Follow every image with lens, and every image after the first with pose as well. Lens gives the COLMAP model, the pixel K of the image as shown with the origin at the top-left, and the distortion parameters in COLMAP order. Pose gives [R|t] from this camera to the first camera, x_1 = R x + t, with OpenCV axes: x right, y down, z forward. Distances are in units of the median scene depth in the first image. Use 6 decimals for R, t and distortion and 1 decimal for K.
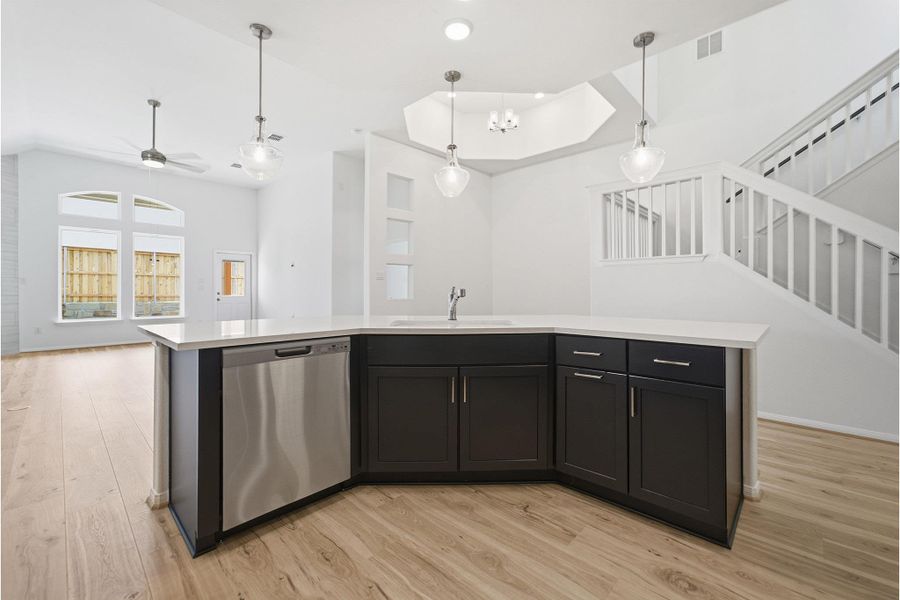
lens RADIAL K [[369.6, 0, 445.5], [0, 369.6, 288.9], [0, 0, 1]] dist [-0.019137, 0.005489]
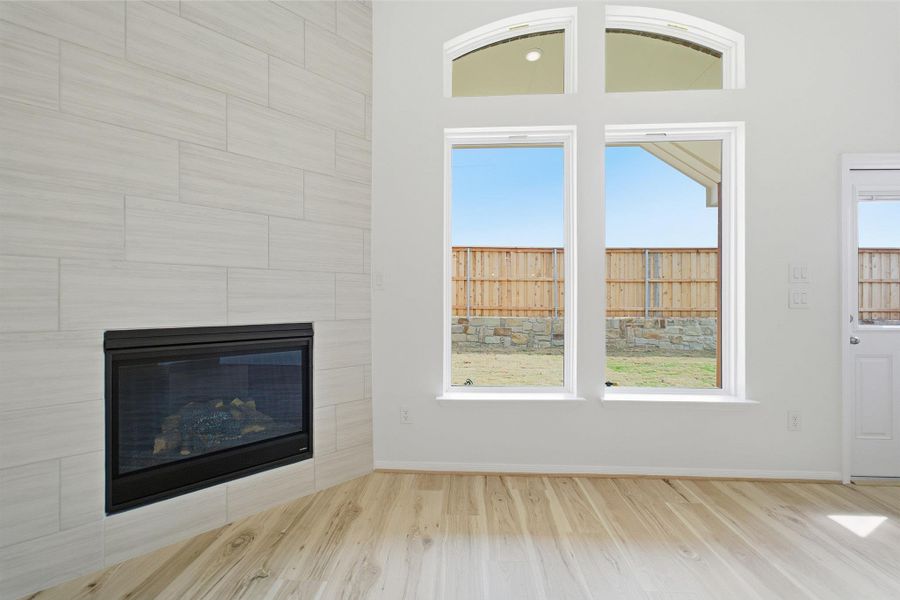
lens RADIAL K [[369.6, 0, 451.2], [0, 369.6, 301.6], [0, 0, 1]] dist [-0.019137, 0.005489]
pose [[0.648962, 0.008758, -0.760770, -0.441097], [-0.001873, 0.999949, 0.009914, -0.002996], [0.760818, -0.005008, 0.648945, 0.435141]]
